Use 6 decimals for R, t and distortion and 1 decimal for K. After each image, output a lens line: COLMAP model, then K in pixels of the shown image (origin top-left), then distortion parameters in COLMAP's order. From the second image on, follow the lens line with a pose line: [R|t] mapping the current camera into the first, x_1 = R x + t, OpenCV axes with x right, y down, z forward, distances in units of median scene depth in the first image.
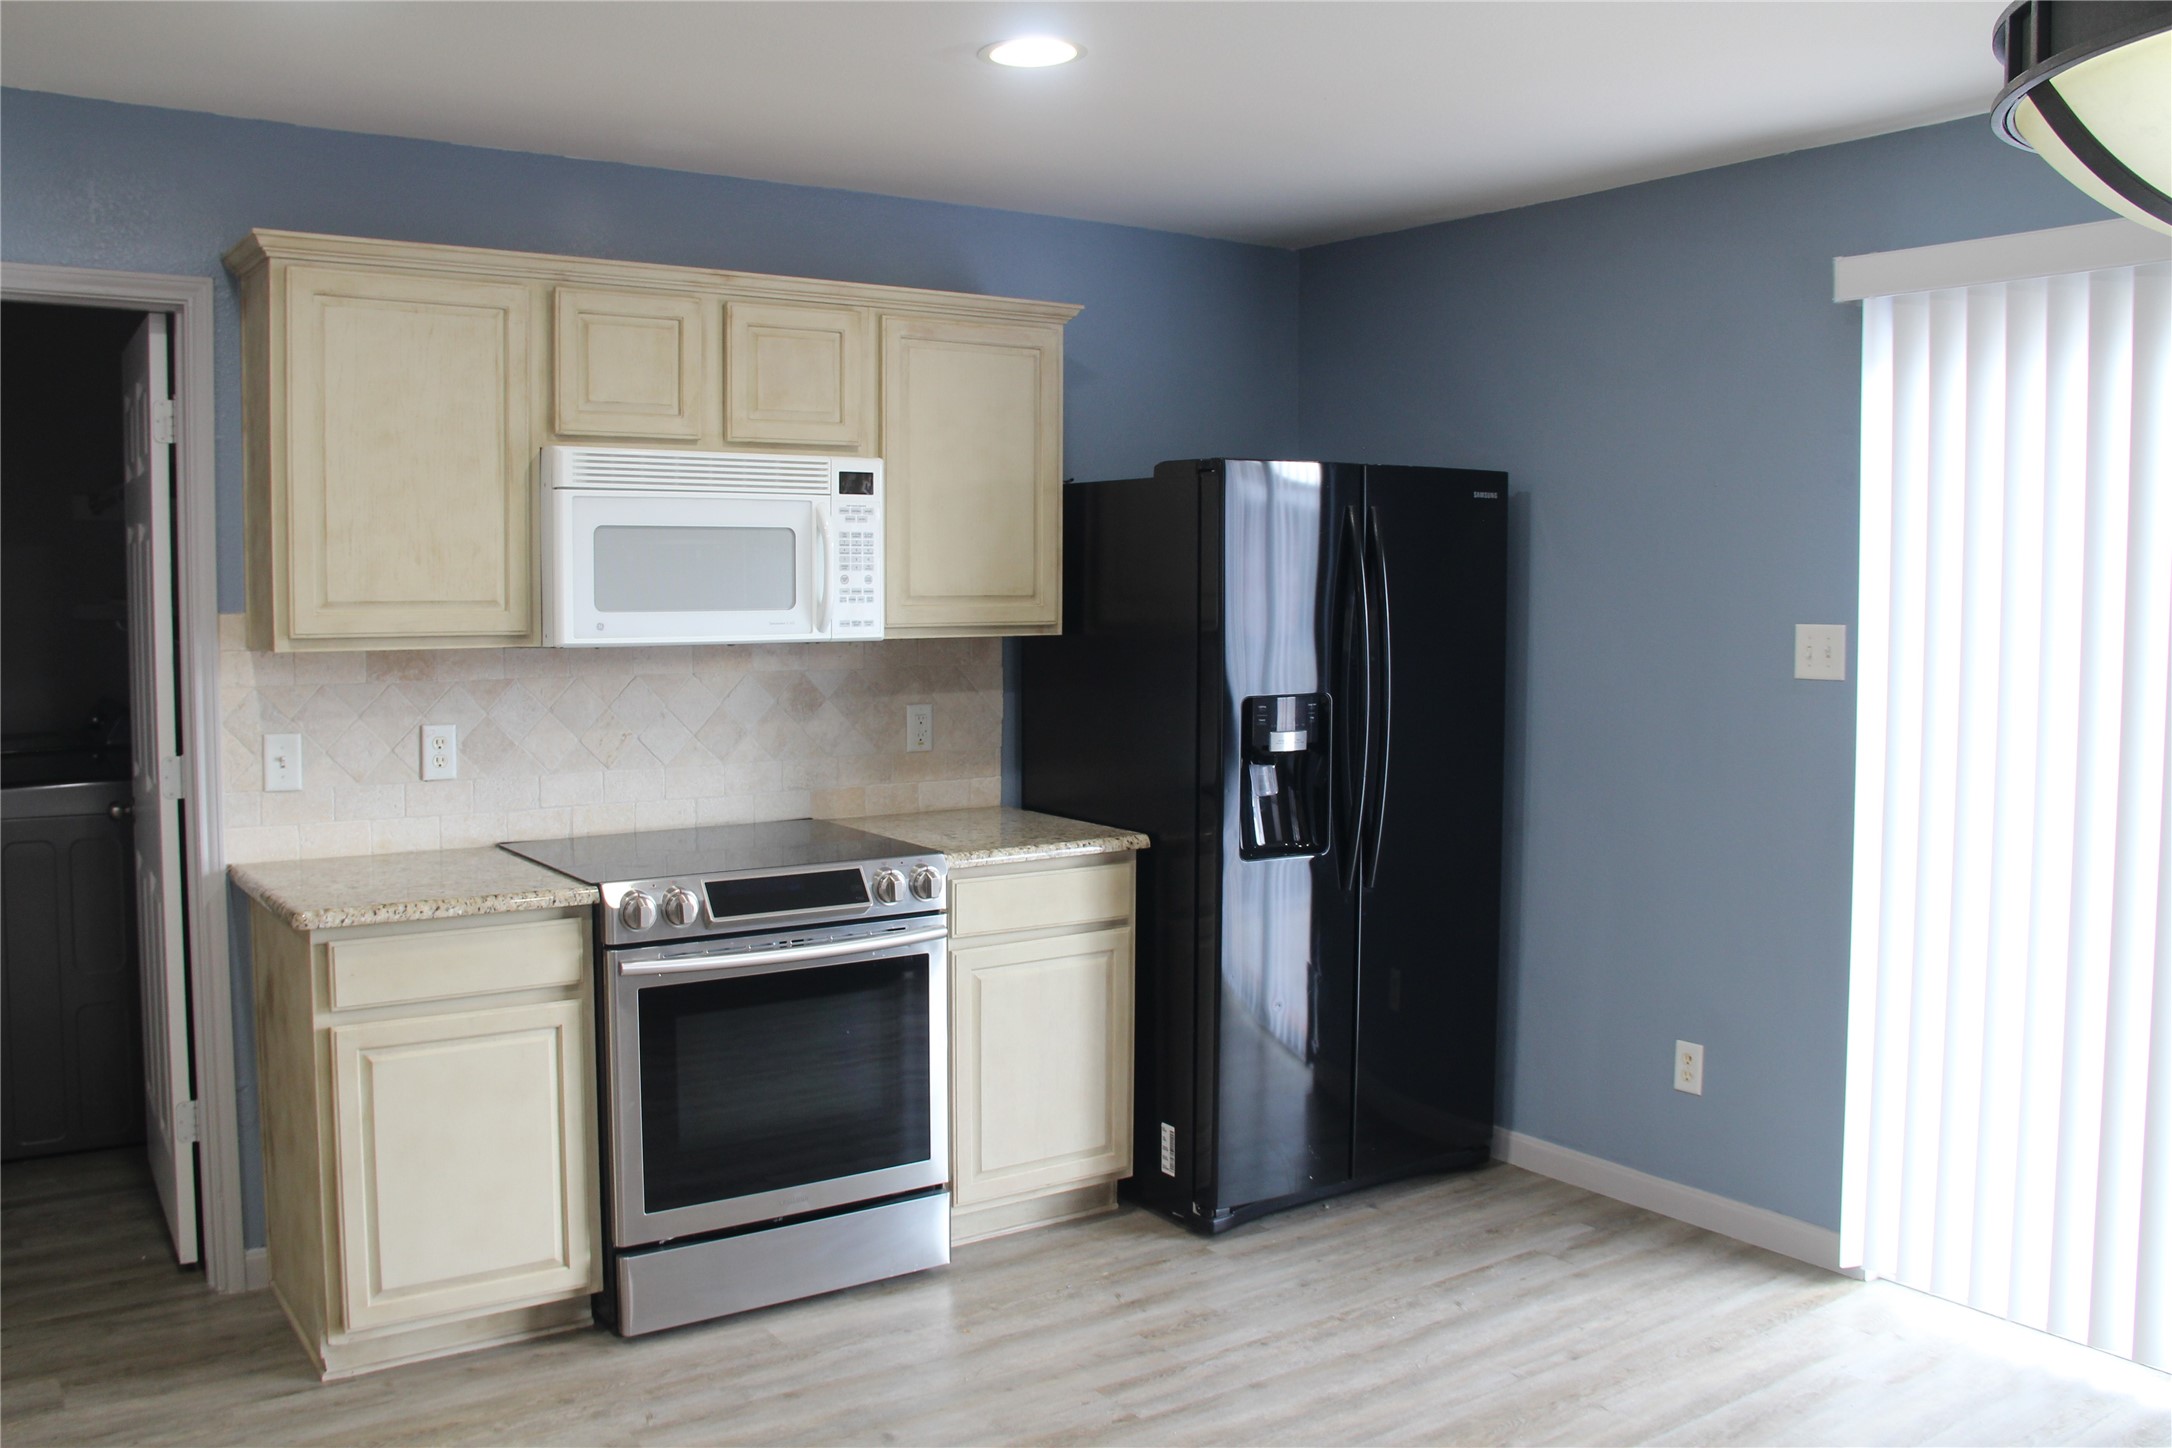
lens RADIAL K [[1788.3, 0, 1083.9], [0, 1788.3, 713.3], [0, 0, 1]] dist [-0.185936, 0.164749]
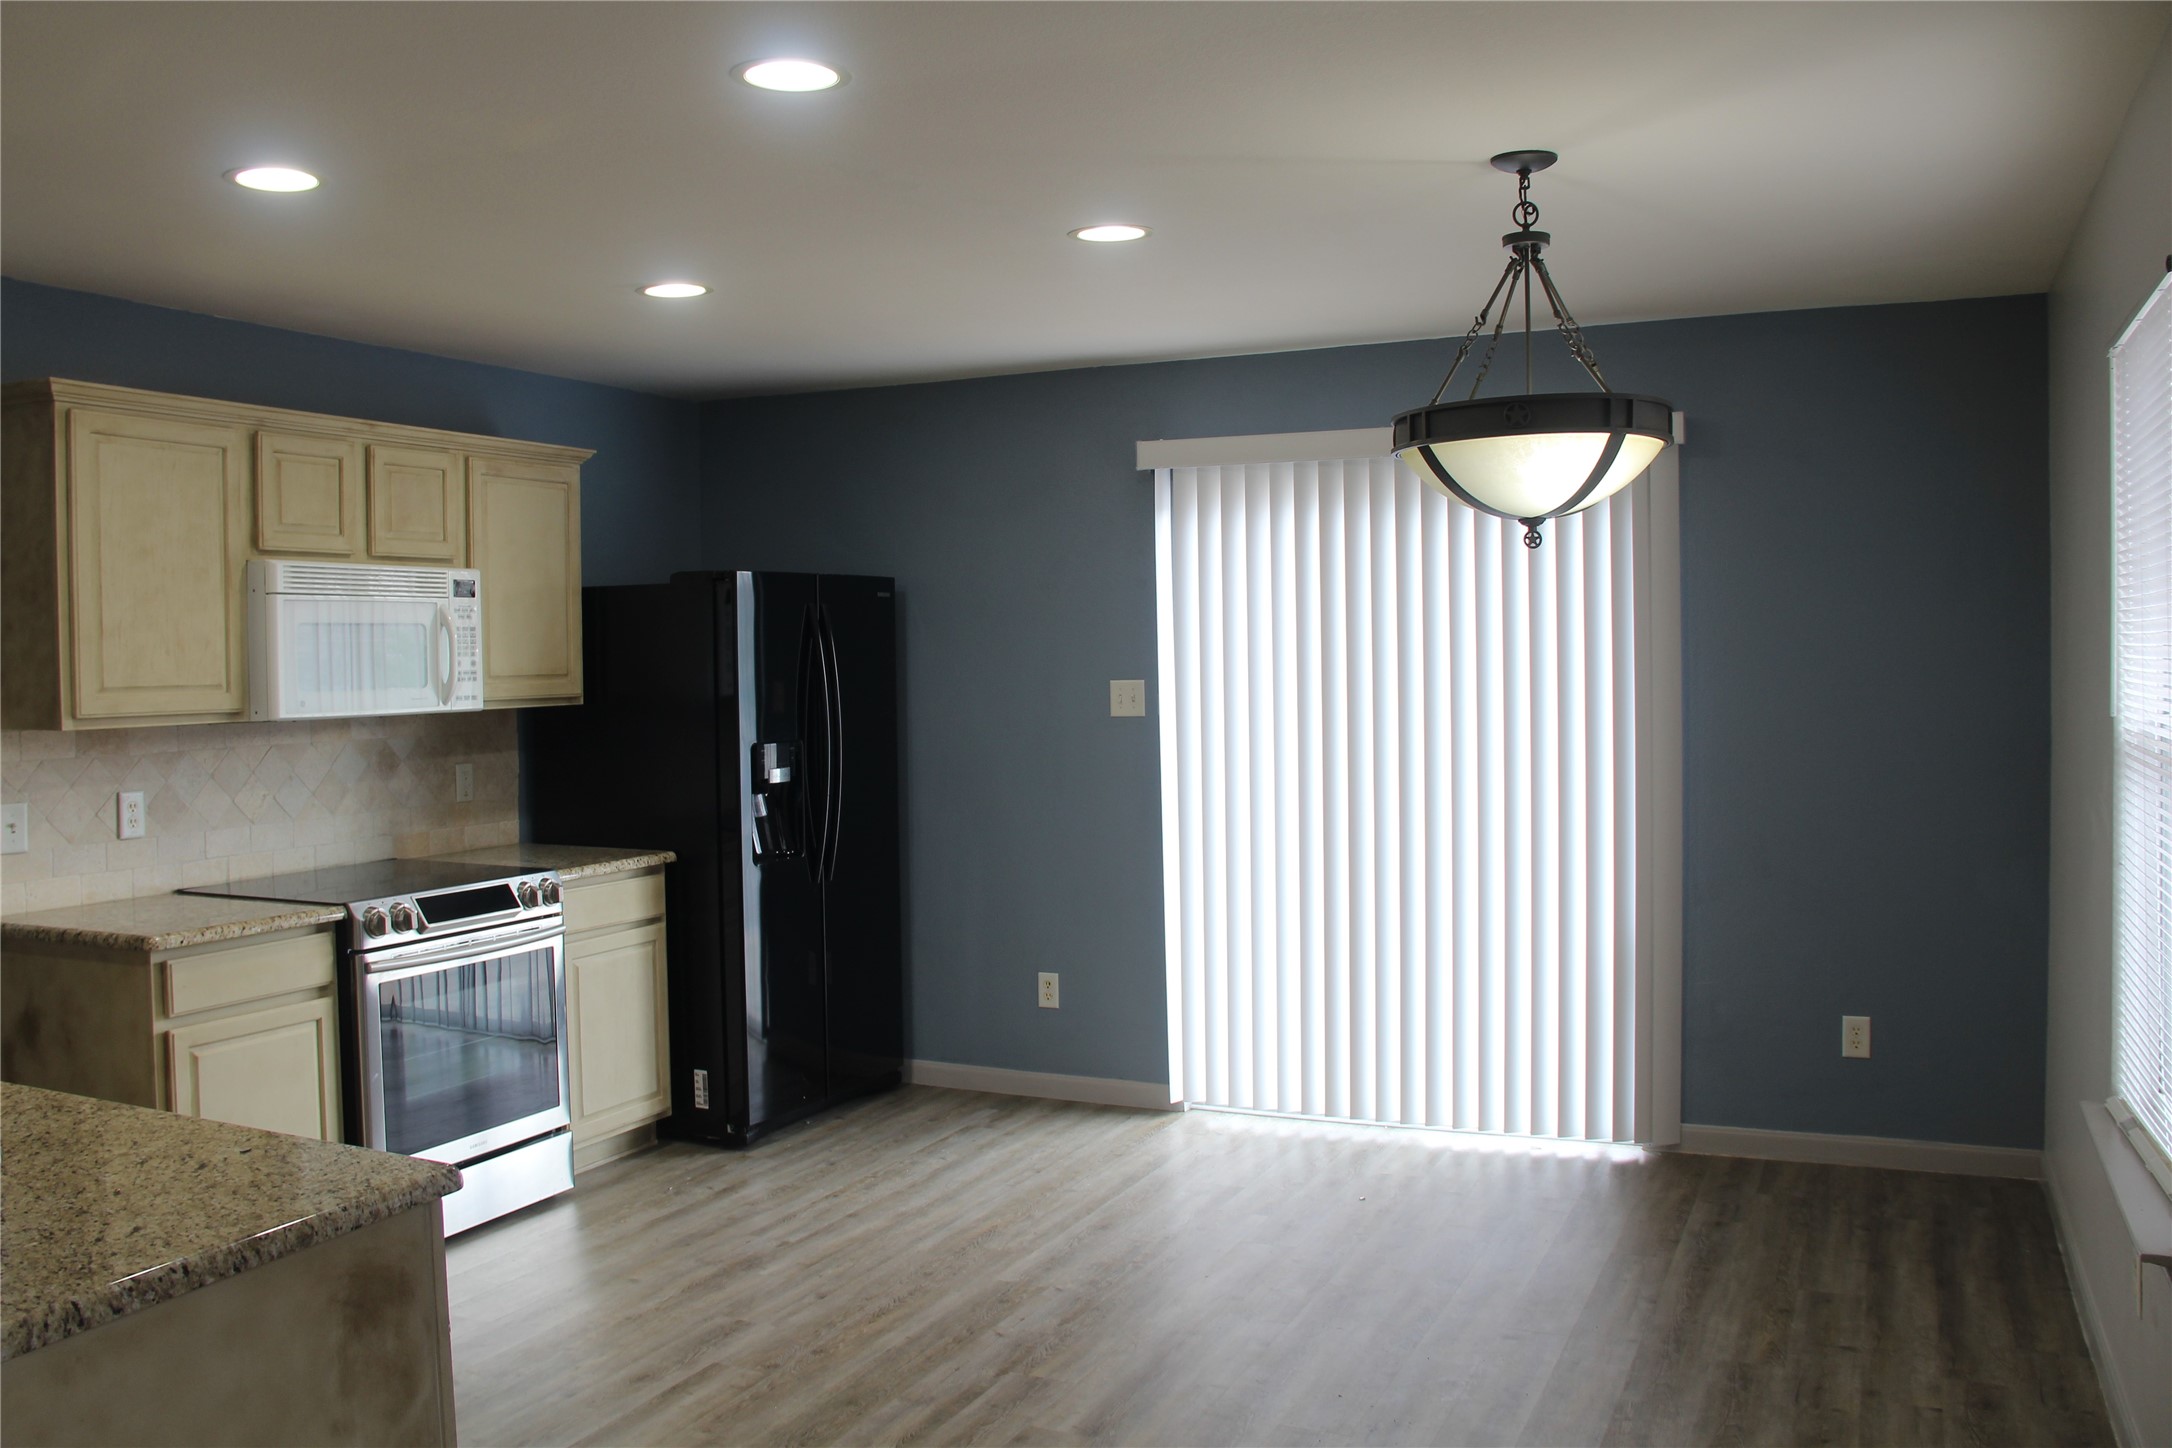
lens RADIAL K [[1788.3, 0, 1083.9], [0, 1788.3, 713.3], [0, 0, 1]] dist [-0.185936, 0.164749]
pose [[0.863604, -0.030120, 0.503271, -0.386467], [0.051029, 0.998310, -0.027816, 0.018552], [-0.501582, 0.049703, 0.863681, -0.316658]]
